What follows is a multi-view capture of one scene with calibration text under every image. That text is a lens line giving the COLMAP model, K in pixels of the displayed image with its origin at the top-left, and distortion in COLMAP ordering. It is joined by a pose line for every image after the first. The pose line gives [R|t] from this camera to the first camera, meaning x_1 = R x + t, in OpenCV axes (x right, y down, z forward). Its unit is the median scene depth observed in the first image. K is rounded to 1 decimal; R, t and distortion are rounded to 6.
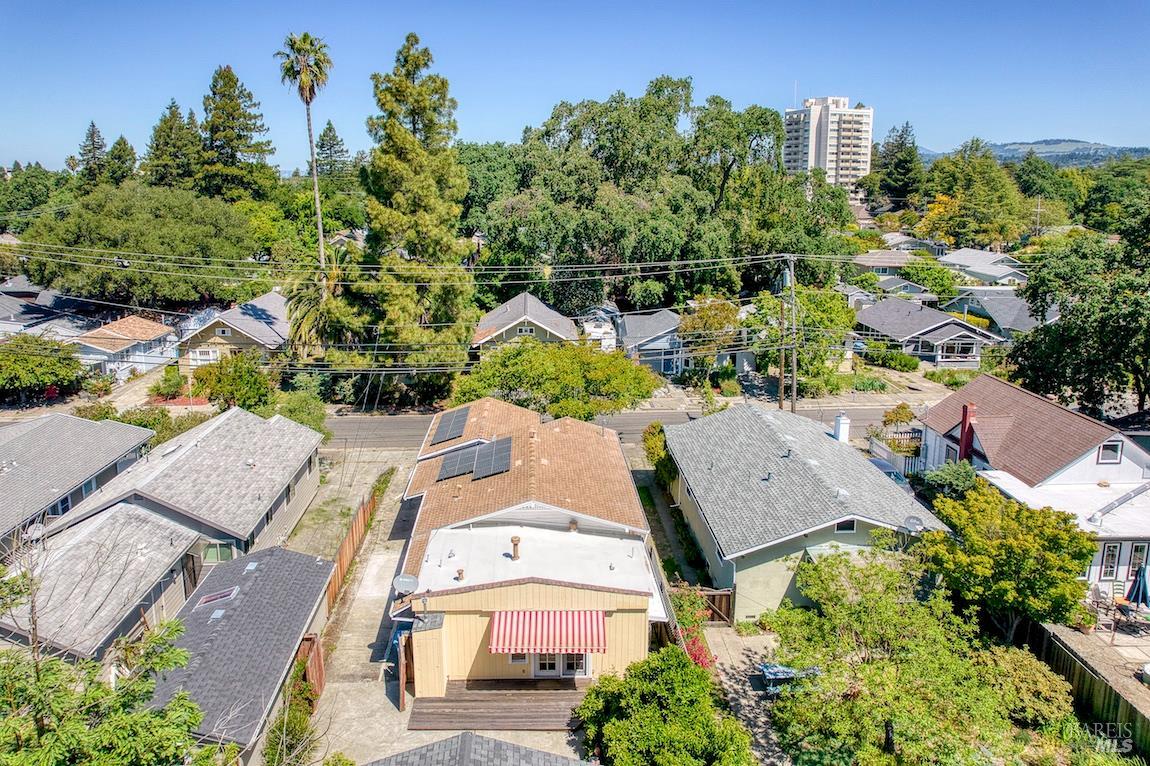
lens RADIAL K [[628.3, 0, 554.2], [0, 628.3, 379.8], [0, 0, 1]] dist [-0.052759, 0.025363]
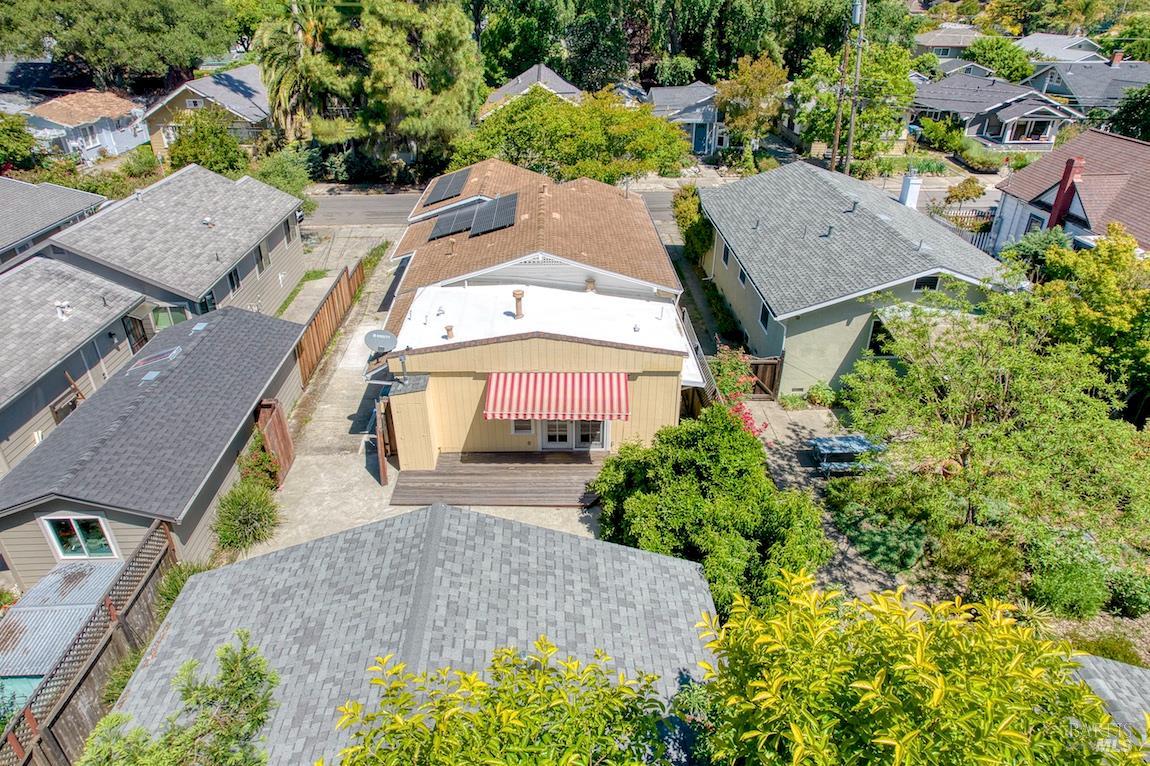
lens RADIAL K [[628.3, 0, 554.2], [0, 628.3, 379.8], [0, 0, 1]] dist [-0.052759, 0.025363]
pose [[0.999538, 0.000871, -0.030388, 0.008439], [0.008280, 0.953998, 0.299697, 0.107025], [0.029251, -0.299810, 0.953550, 0.175214]]
